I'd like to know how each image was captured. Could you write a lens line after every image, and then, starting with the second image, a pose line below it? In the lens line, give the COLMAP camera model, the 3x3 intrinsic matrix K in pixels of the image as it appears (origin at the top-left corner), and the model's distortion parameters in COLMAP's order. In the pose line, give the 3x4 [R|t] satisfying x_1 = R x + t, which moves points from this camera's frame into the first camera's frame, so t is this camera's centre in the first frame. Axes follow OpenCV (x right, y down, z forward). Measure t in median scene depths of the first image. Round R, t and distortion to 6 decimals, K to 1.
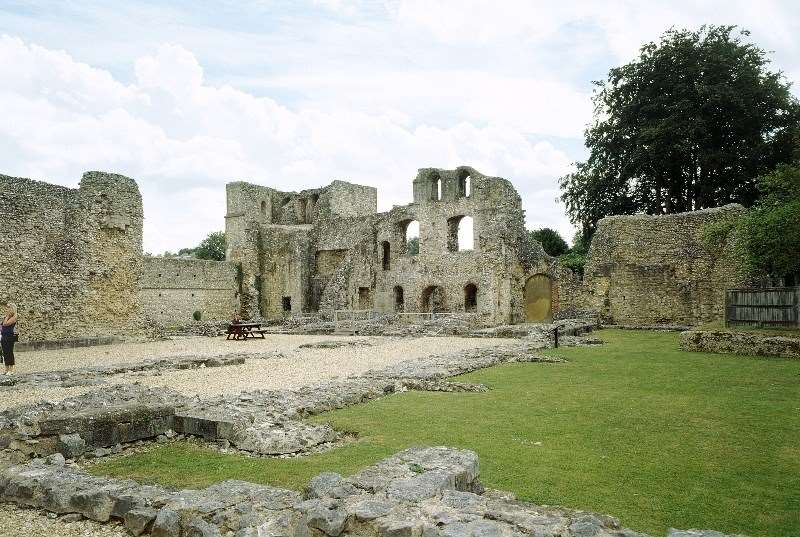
lens RADIAL K [[657.9, 0, 400.0], [0, 657.9, 268.5], [0, 0, 1]] dist [0.001258, 0.000272]
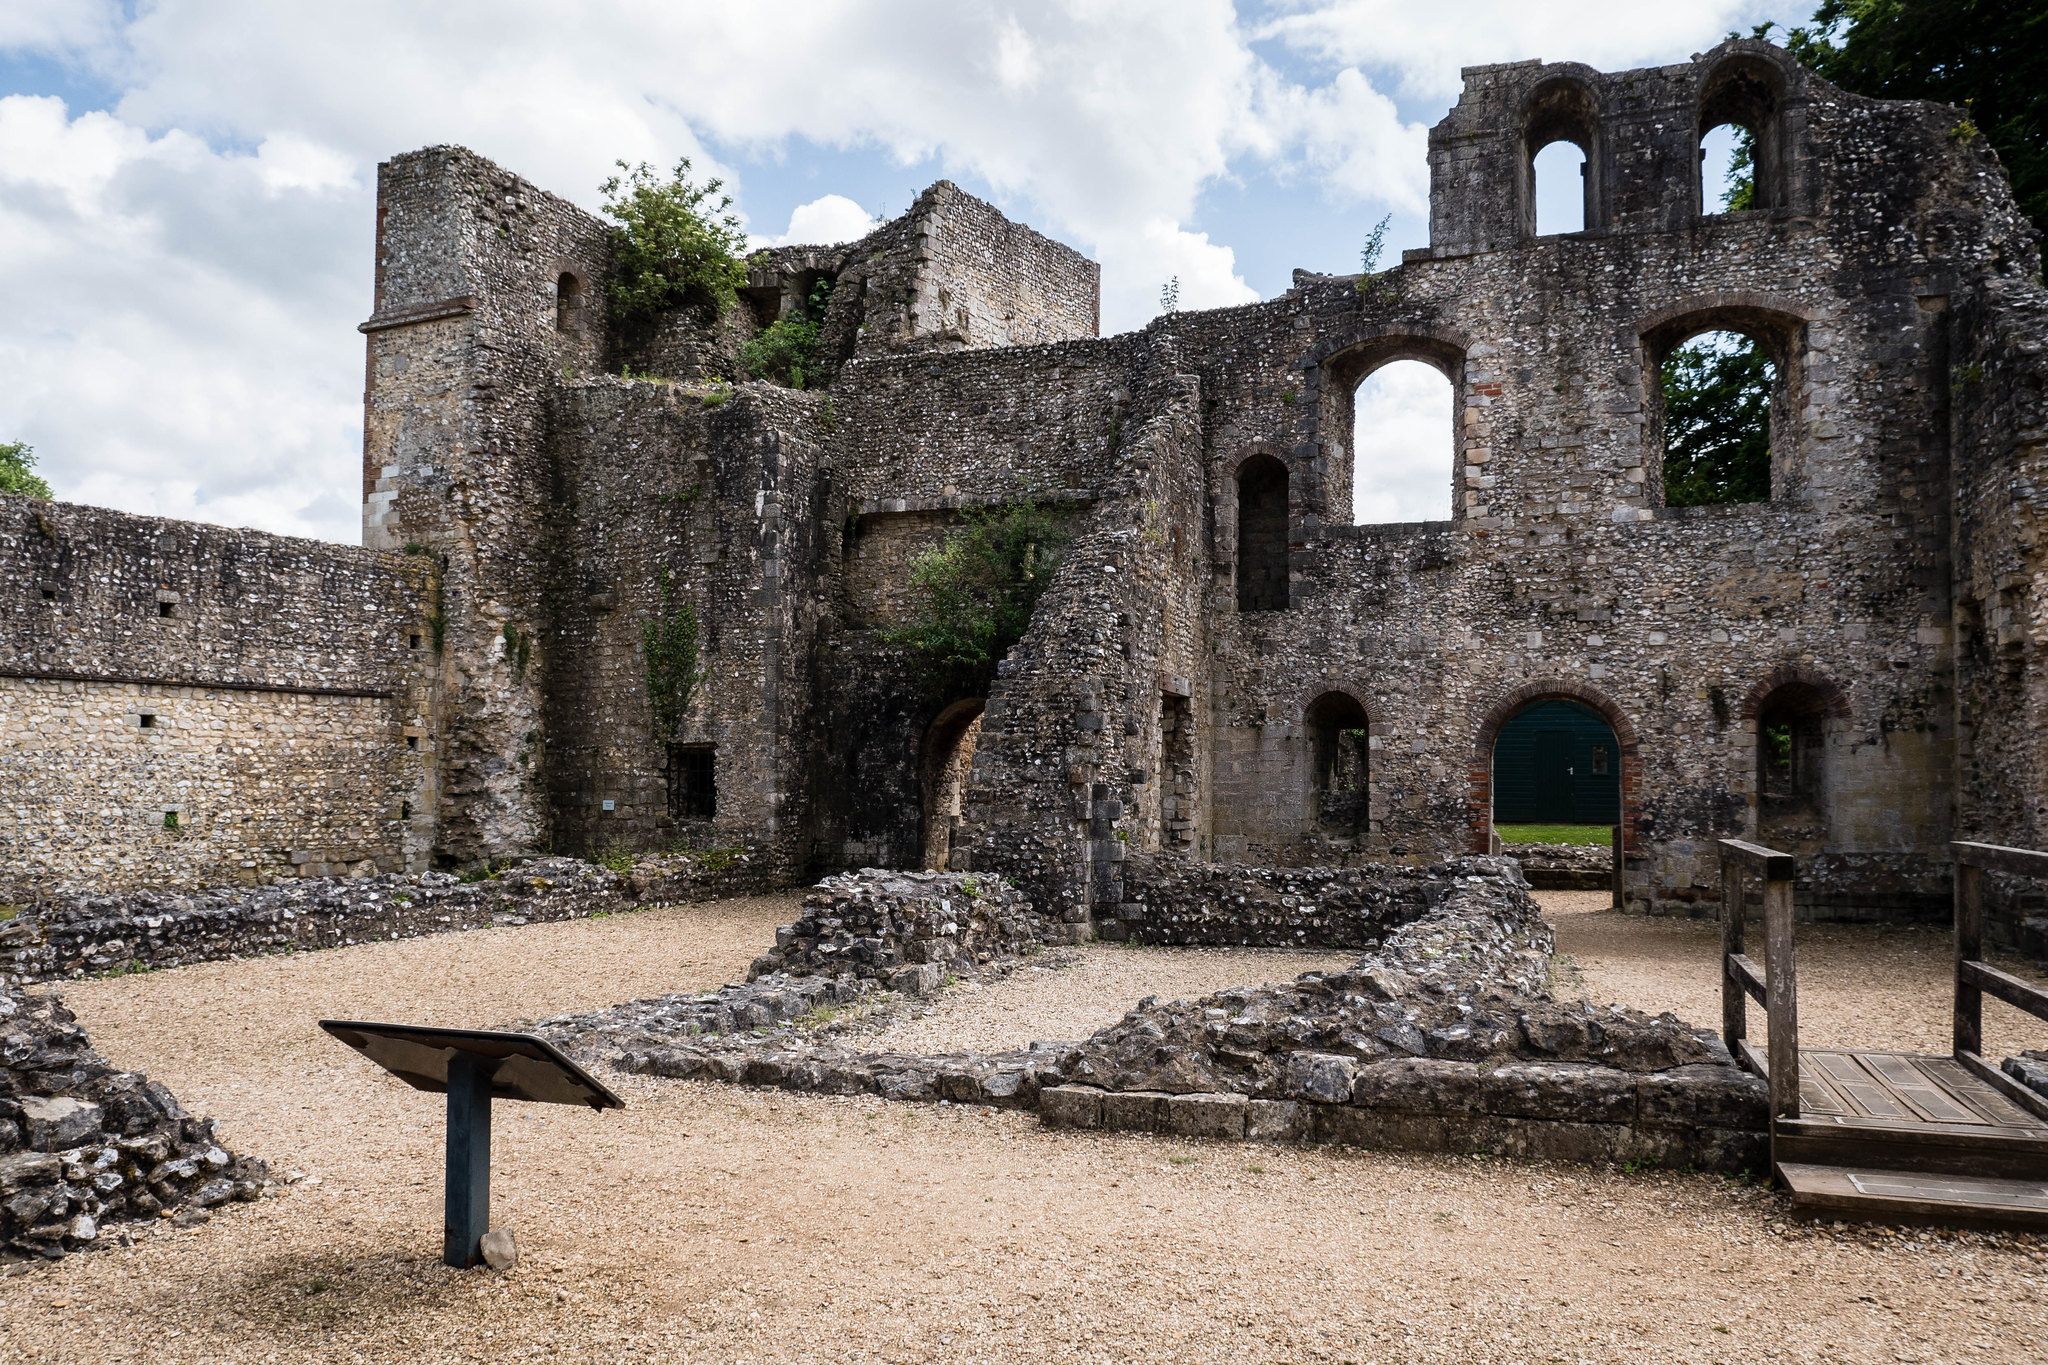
lens RADIAL K [[1478.7, 0, 1024.0], [0, 1478.7, 682.5], [0, 0, 1]] dist [0.000959, 0.000093]
pose [[0.987494, 0.024040, 0.155810, -0.153092], [-0.021144, 0.999572, -0.020222, 0.033541], [-0.156229, 0.016675, 0.987580, 0.594391]]
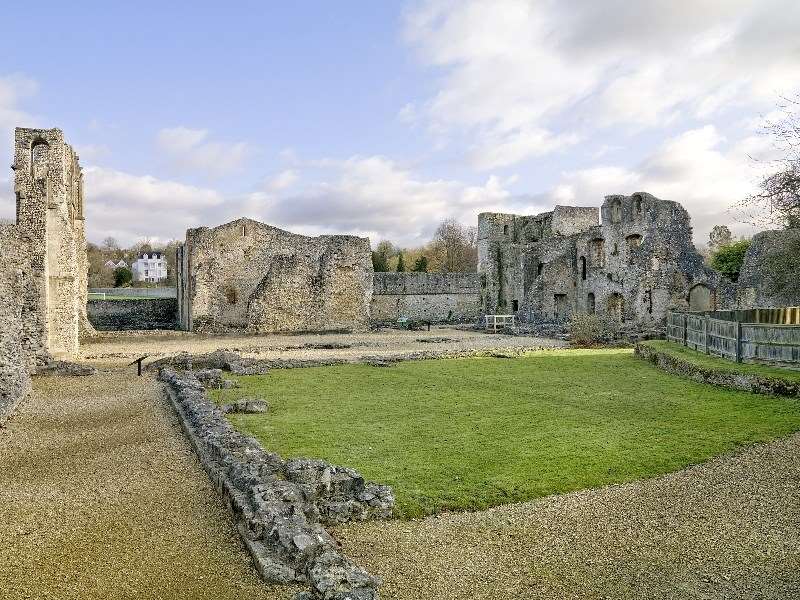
lens RADIAL K [[653.0, 0, 400.0], [0, 653.0, 300.0], [0, 0, 1]] dist [-0.000864, -0.000786]
pose [[0.827487, 0.008395, -0.561422, 0.382871], [0.028677, 0.997951, 0.057190, -0.039534], [0.560752, -0.063424, 0.825551, -0.208359]]
